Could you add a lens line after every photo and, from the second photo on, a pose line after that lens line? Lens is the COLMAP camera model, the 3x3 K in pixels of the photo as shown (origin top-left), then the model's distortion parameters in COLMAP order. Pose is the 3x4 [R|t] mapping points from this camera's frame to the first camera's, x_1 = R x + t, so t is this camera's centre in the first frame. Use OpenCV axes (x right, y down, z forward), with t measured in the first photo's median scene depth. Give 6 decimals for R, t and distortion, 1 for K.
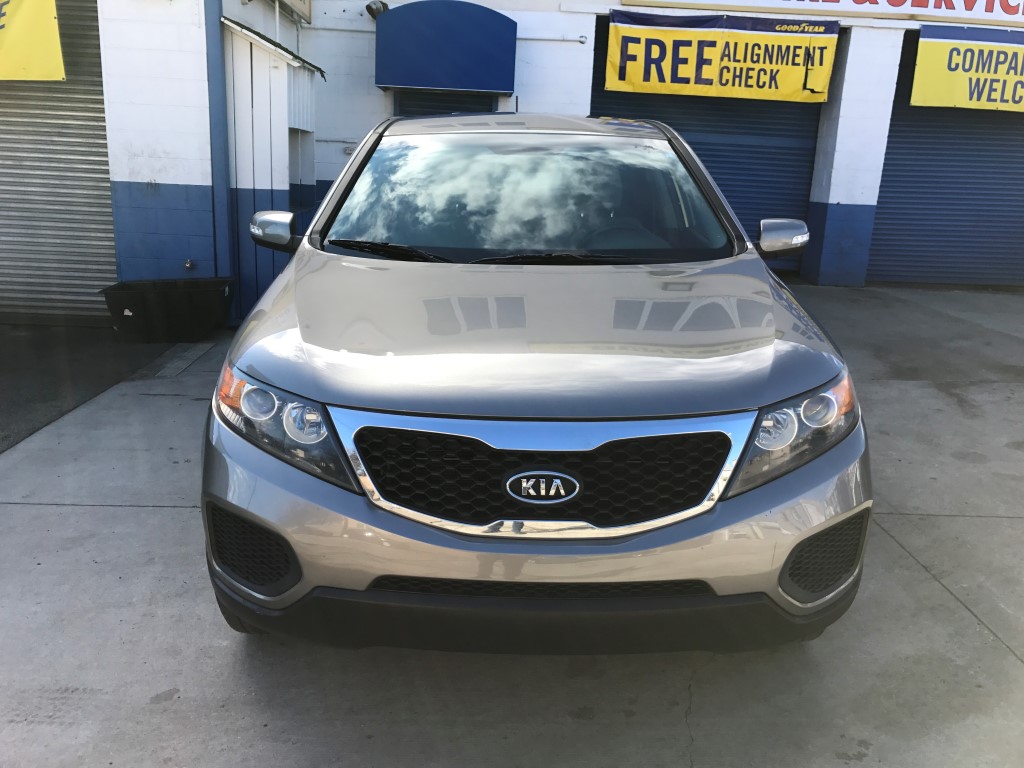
lens RADIAL K [[840.3, 0, 492.9], [0, 840.3, 375.9], [0, 0, 1]] dist [0.021535, -0.026250]
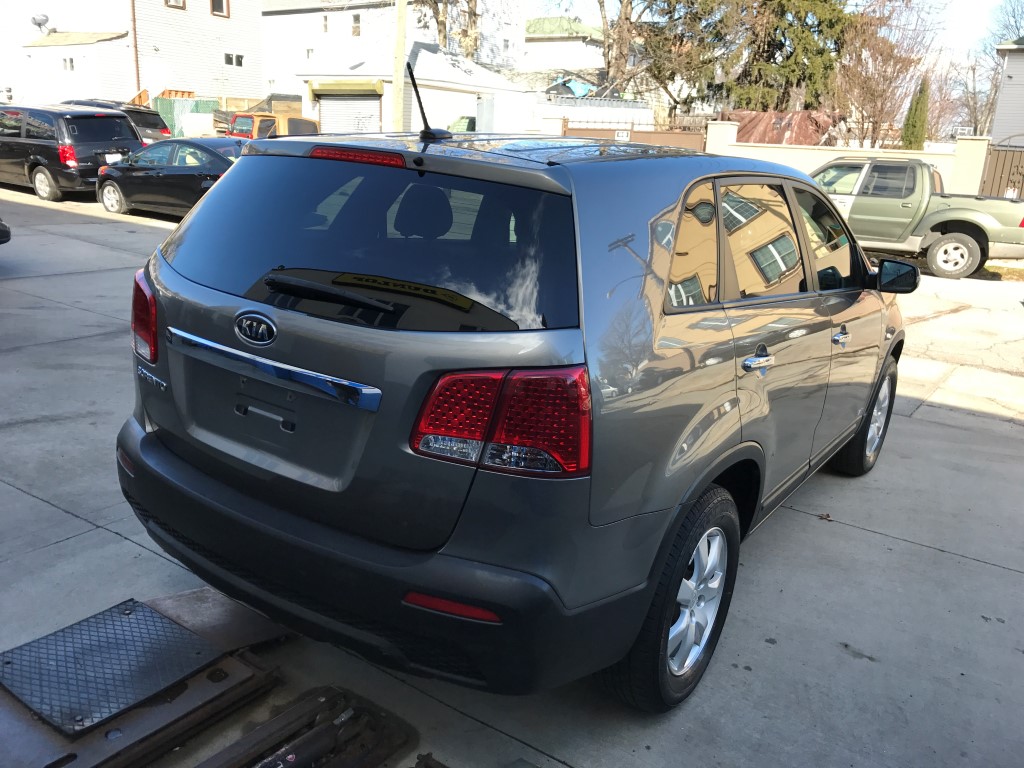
lens RADIAL K [[840.3, 0, 502.4], [0, 840.3, 377.0], [0, 0, 1]] dist [0.021535, -0.026250]
pose [[-0.824324, -0.224214, 0.519826, -0.148608], [0.059257, 0.879010, 0.473106, -0.213010], [-0.563009, 0.420796, -0.711303, 0.734495]]
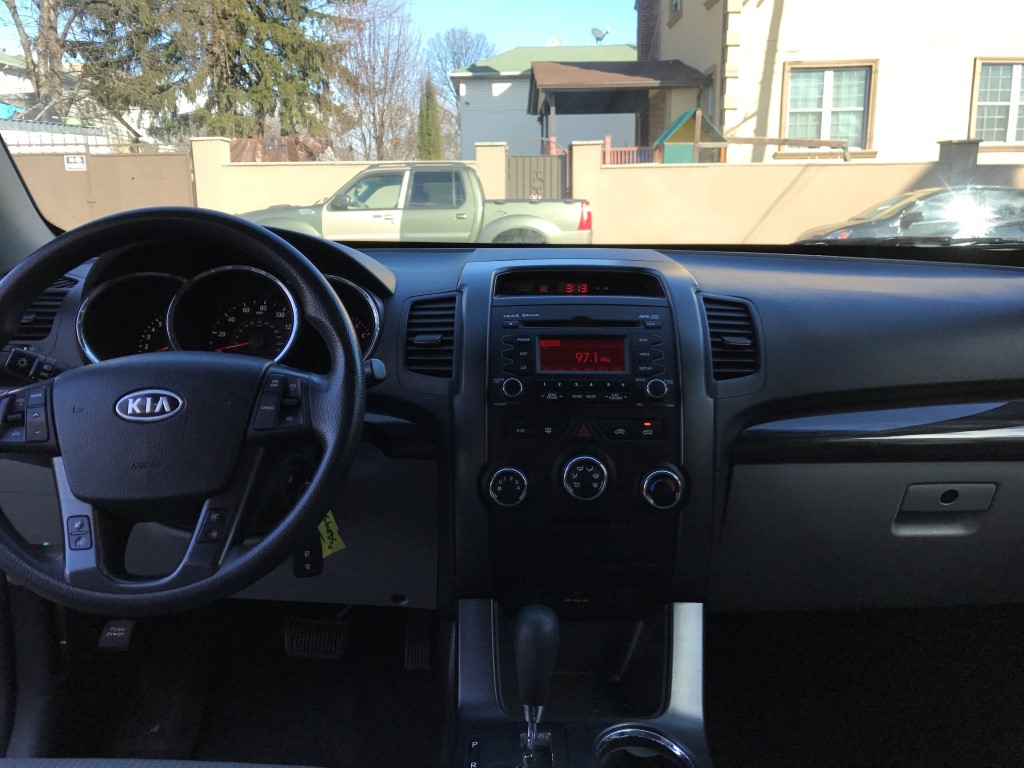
lens RADIAL K [[840.3, 0, 507.6], [0, 840.3, 383.7], [0, 0, 1]] dist [0.021535, -0.026250]
pose [[-0.999683, -0.024322, -0.006514, 0.018979], [-0.024687, 0.895827, 0.443716, -0.082890], [-0.004957, 0.443736, -0.896144, 0.419771]]
